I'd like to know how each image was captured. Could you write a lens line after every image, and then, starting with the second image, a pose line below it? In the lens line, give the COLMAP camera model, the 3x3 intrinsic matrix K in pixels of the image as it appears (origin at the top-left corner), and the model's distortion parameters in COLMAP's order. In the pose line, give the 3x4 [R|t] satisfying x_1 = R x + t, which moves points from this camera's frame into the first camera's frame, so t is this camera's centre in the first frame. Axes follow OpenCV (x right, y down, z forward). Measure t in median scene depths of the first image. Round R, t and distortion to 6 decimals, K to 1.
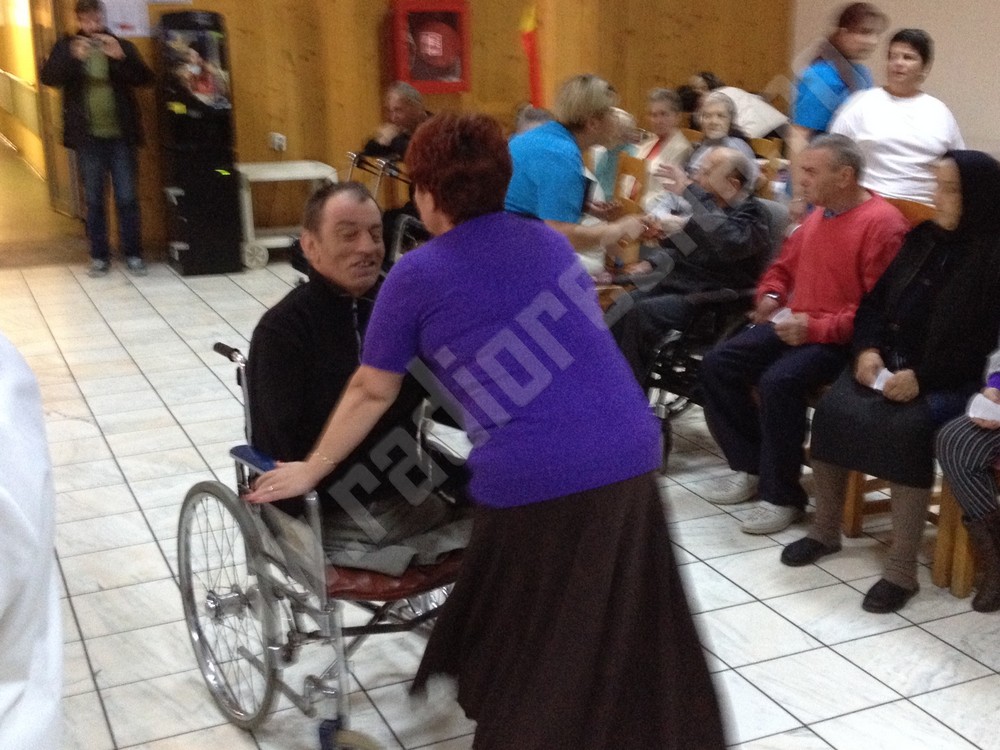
lens RADIAL K [[1239.9, 0, 498.8], [0, 1239.9, 373.5], [0, 0, 1]] dist [0.096518, 0.000000]
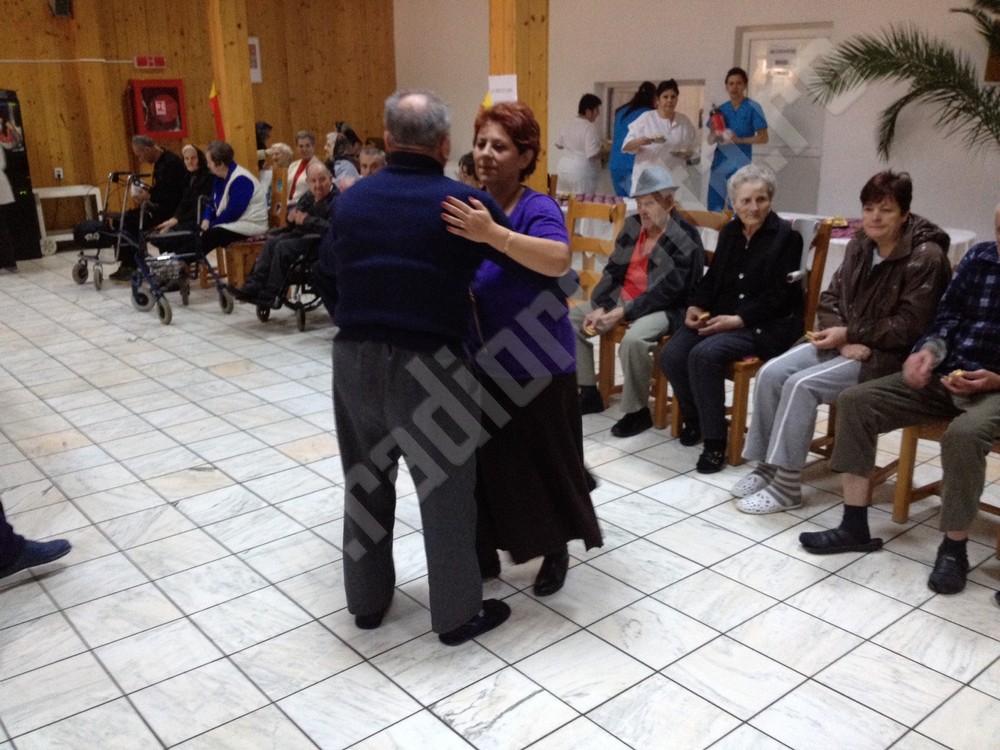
lens RADIAL K [[942.1, 0, 520.1], [0, 942.1, 364.5], [0, 0, 1]] dist [-0.026165, 0.000000]
pose [[0.958125, -0.084973, 0.273453, 0.032225], [0.083371, 0.996365, 0.017496, 0.076037], [-0.273946, 0.006035, 0.961726, -0.256897]]
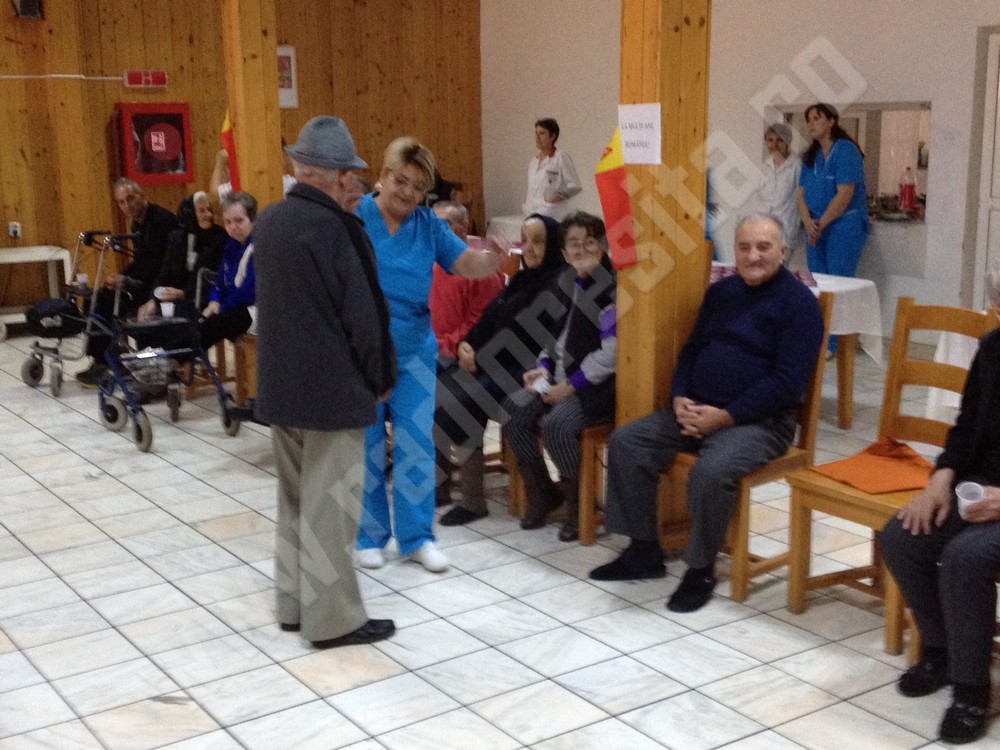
lens RADIAL K [[1300.7, 0, 499.0], [0, 1300.7, 376.7], [0, 0, 1]] dist [0.031620, 0.000000]
pose [[0.984142, -0.041105, 0.172557, 0.041062], [0.054283, 0.995900, -0.072359, 0.052321], [-0.168875, 0.080578, 0.982338, -0.201956]]
